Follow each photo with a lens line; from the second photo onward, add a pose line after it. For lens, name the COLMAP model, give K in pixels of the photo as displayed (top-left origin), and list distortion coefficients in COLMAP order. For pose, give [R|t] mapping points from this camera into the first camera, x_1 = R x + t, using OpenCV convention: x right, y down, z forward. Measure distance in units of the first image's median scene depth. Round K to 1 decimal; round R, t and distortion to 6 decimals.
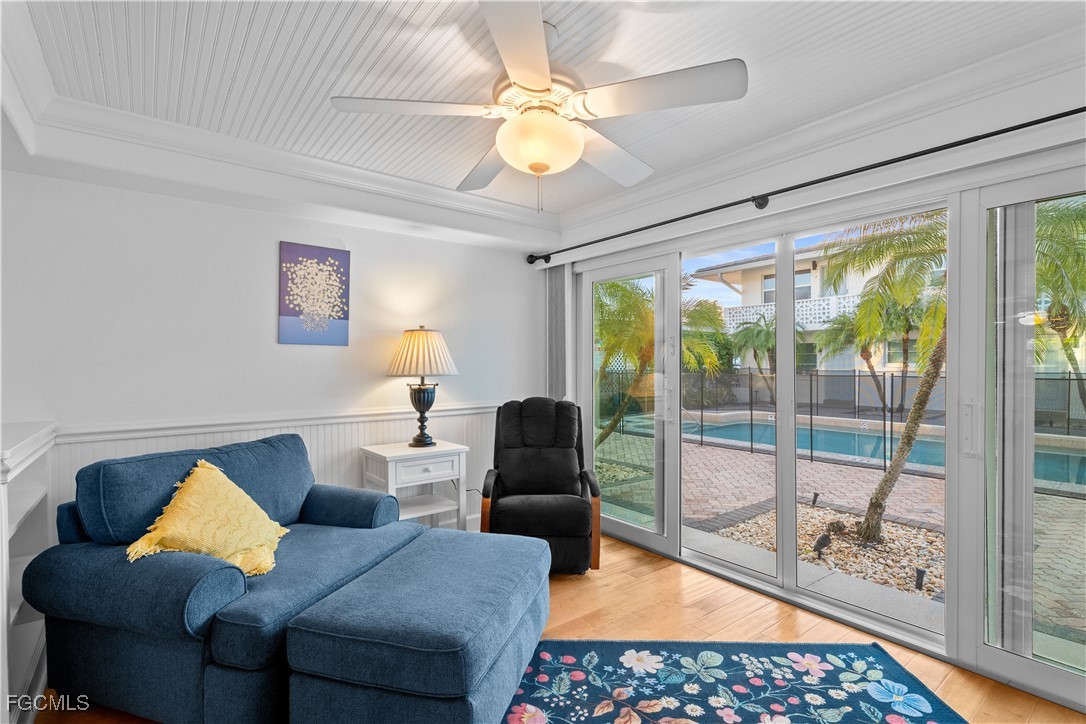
lens RADIAL K [[507.8, 0, 539.8], [0, 507.8, 367.5], [0, 0, 1]] dist [0.005767, -0.001108]
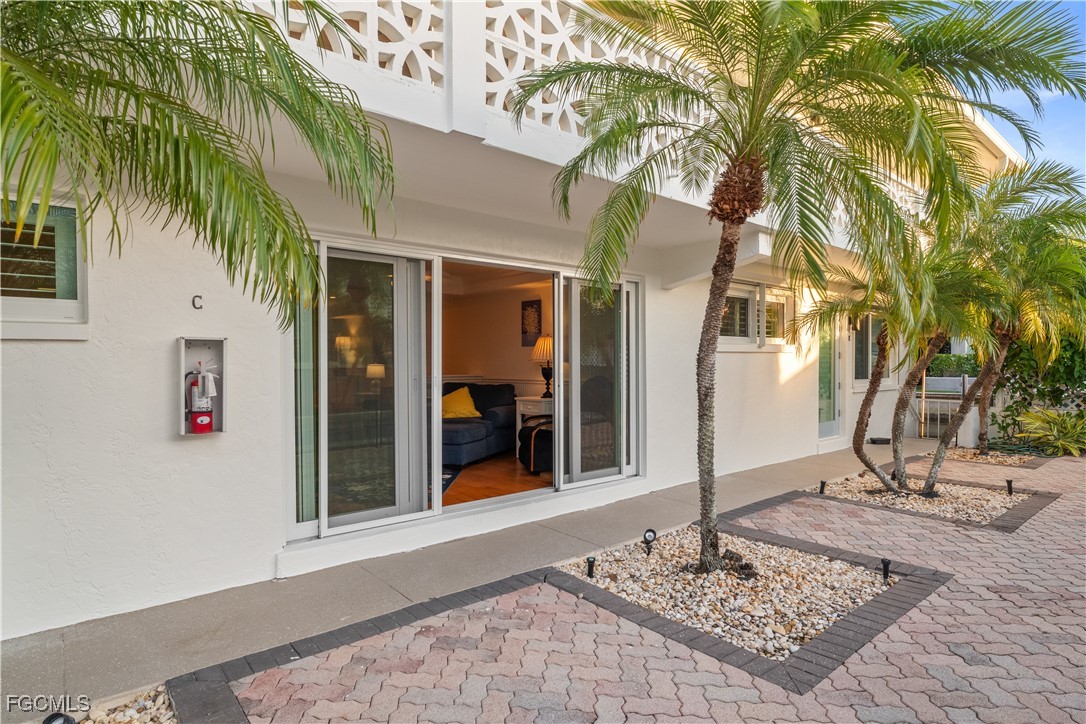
lens RADIAL K [[562.3, 0, 532.7], [0, 562.3, 367.2], [0, 0, 1]] dist [-0.003195, -0.000096]
pose [[0.038141, 0.016525, -0.999136, 1.932443], [-0.000374, 0.999863, 0.016523, 0.005988], [0.999272, -0.000257, 0.038142, 0.889911]]
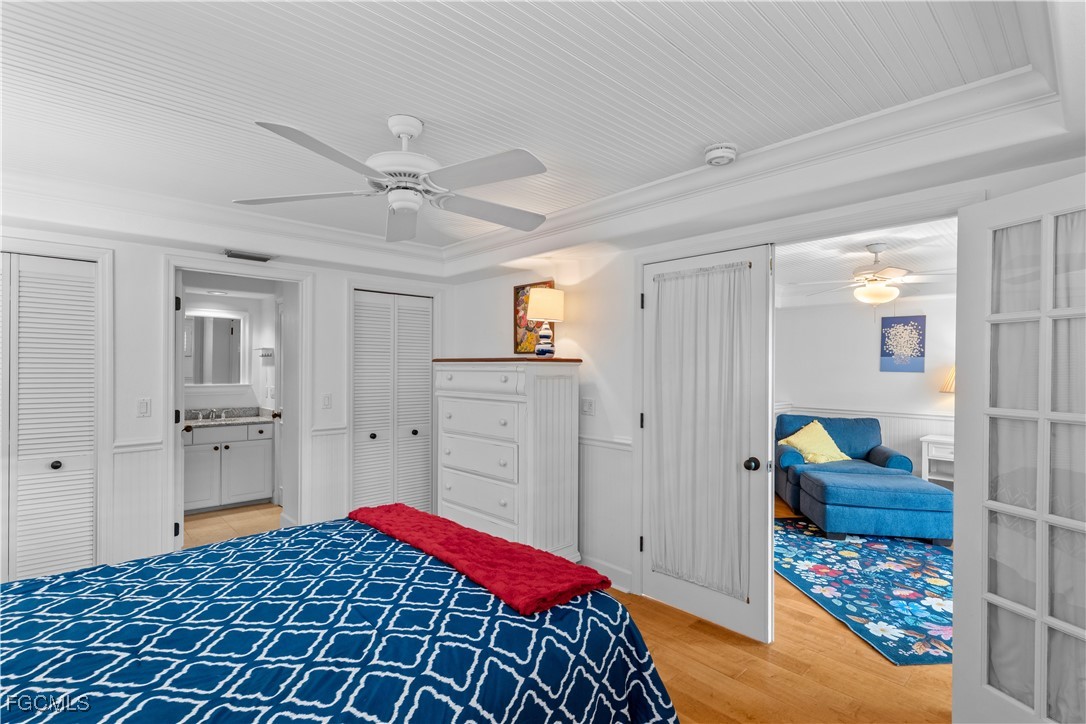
lens RADIAL K [[507.8, 0, 547.2], [0, 507.8, 370.0], [0, 0, 1]] dist [0.005767, -0.001108]
pose [[0.087264, 0.013228, -0.996097, 1.189894], [-0.006186, 0.999900, 0.012737, -0.064751], [0.996166, 0.005051, 0.087337, -0.380123]]
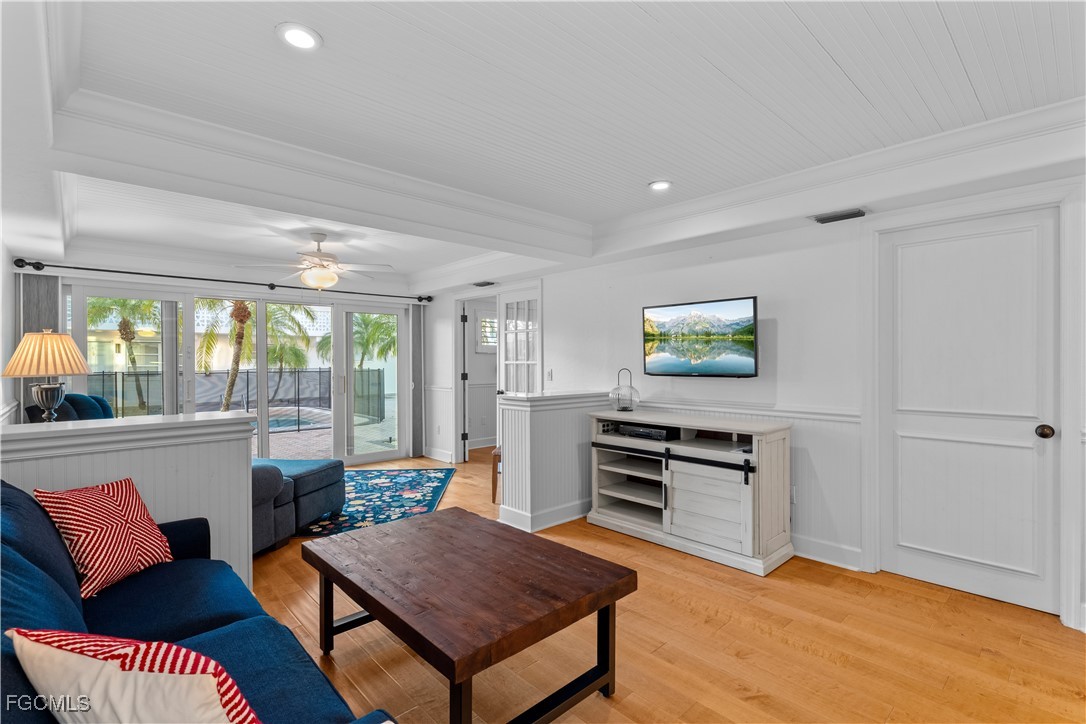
lens RADIAL K [[507.8, 0, 543.2], [0, 507.8, 368.8], [0, 0, 1]] dist [0.005767, -0.001108]
pose [[-0.077746, -0.008728, 0.996935, -1.441507], [0.012972, 0.999868, 0.009766, 0.005088], [-0.996889, 0.013691, -0.077623, 0.037006]]
